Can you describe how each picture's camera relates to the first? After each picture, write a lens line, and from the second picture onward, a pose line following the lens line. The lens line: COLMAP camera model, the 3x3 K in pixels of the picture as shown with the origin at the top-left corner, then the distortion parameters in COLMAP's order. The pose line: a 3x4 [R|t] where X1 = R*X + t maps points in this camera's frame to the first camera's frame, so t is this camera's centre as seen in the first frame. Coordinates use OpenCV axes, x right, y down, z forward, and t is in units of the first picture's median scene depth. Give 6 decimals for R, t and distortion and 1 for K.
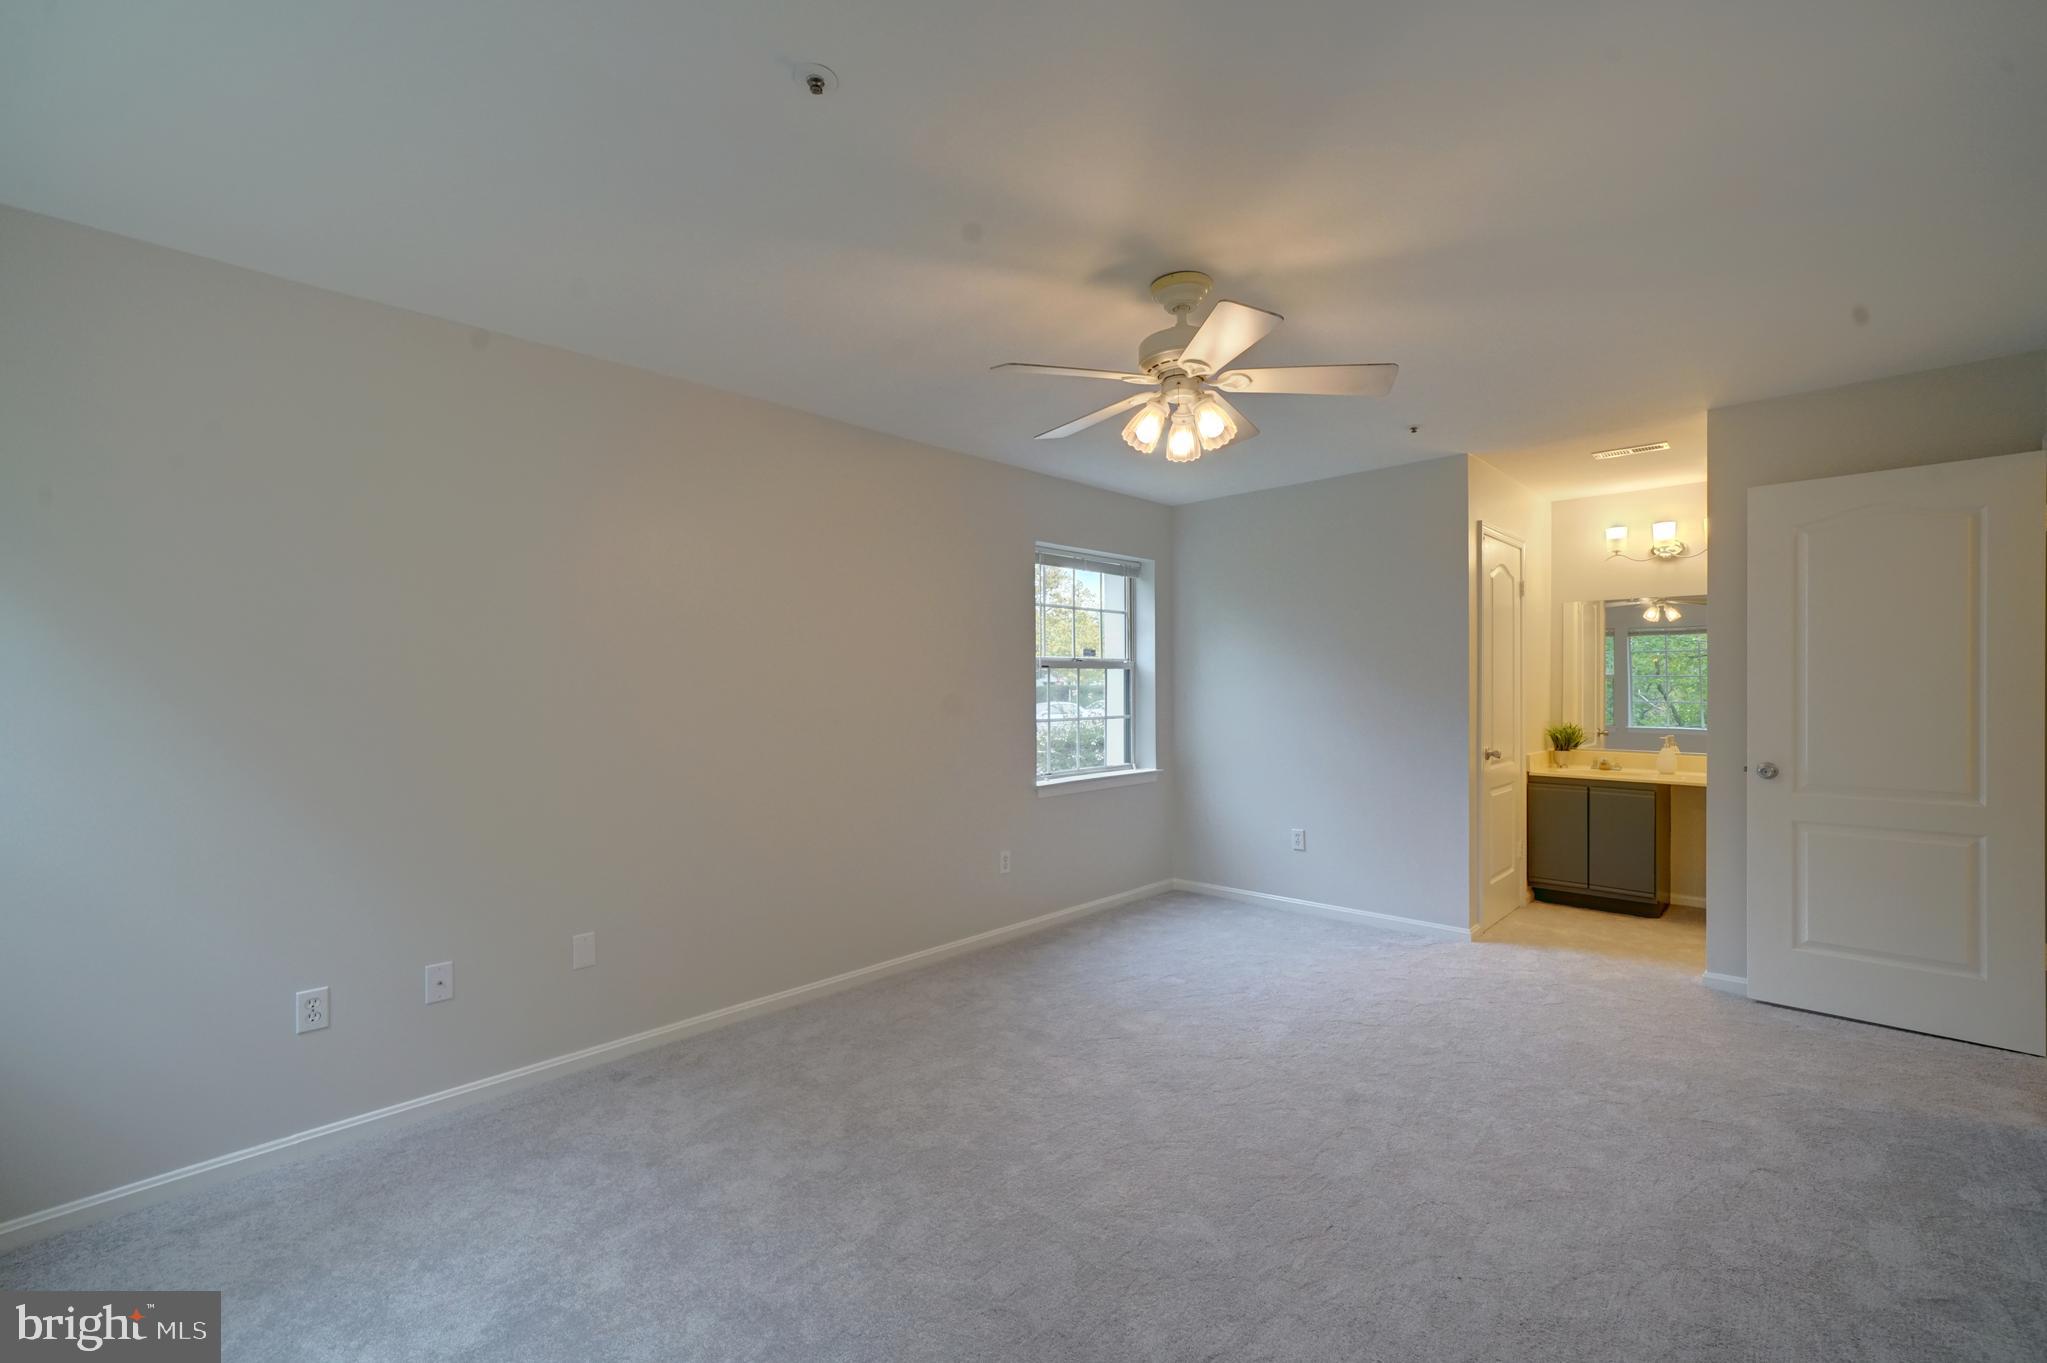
lens RADIAL K [[872.5, 0, 1020.3], [0, 872.5, 689.1], [0, 0, 1]] dist [0.002804, 0.000405]
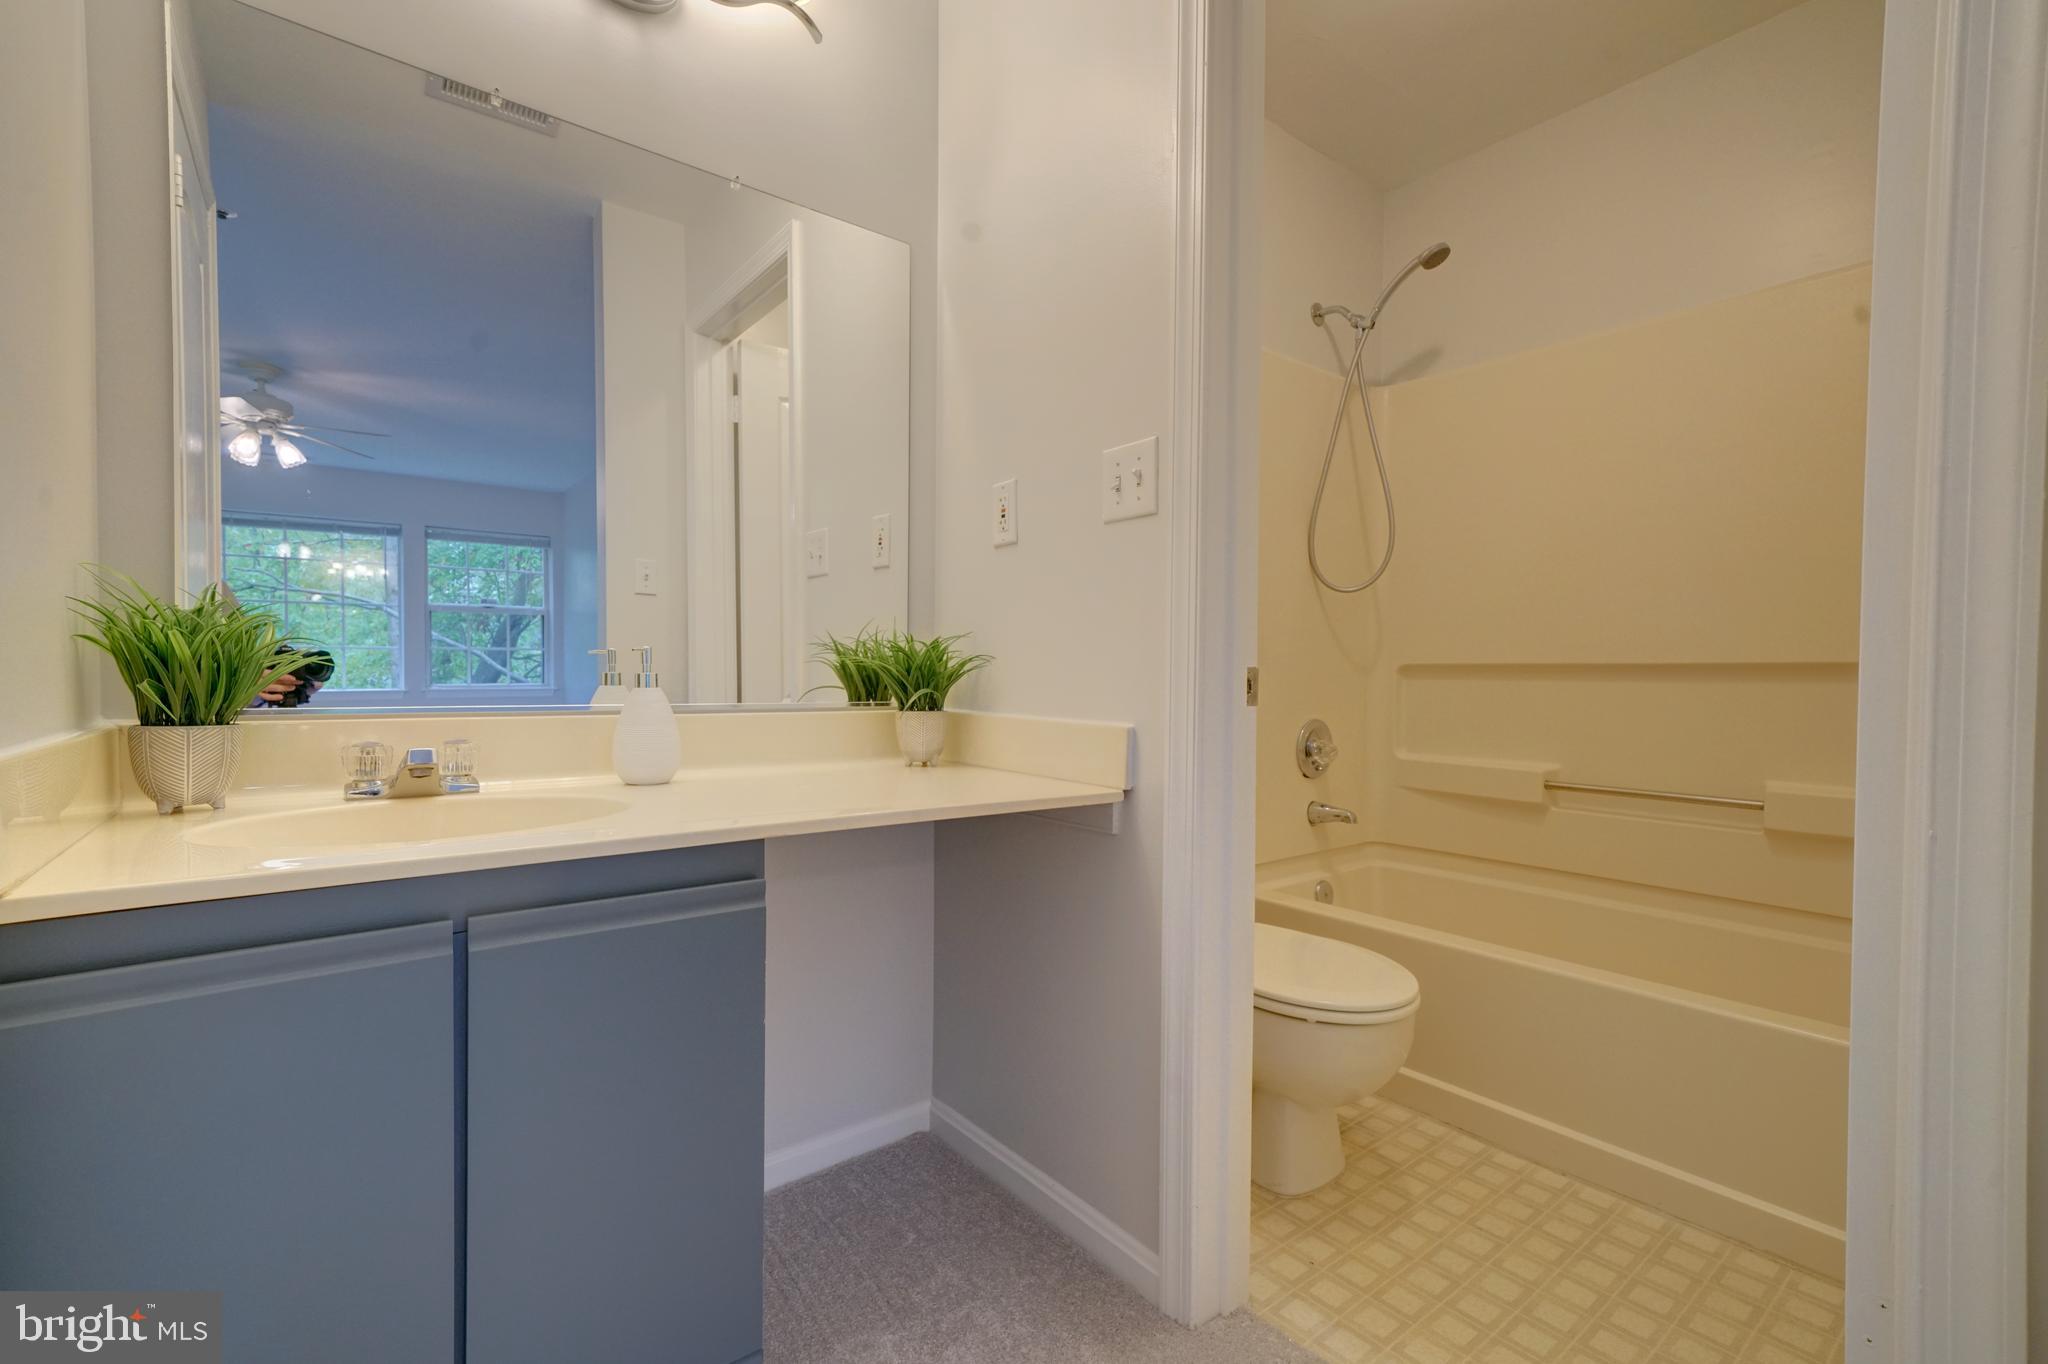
lens RADIAL K [[872.9, 0, 1020.8], [0, 872.9, 689.6], [0, 0, 1]] dist [0.002804, 0.000405]
pose [[0.131921, -0.023883, 0.990973, 0.463325], [-0.007687, 0.999655, 0.025115, 0.057330], [-0.991230, -0.010931, 0.131692, 0.805193]]
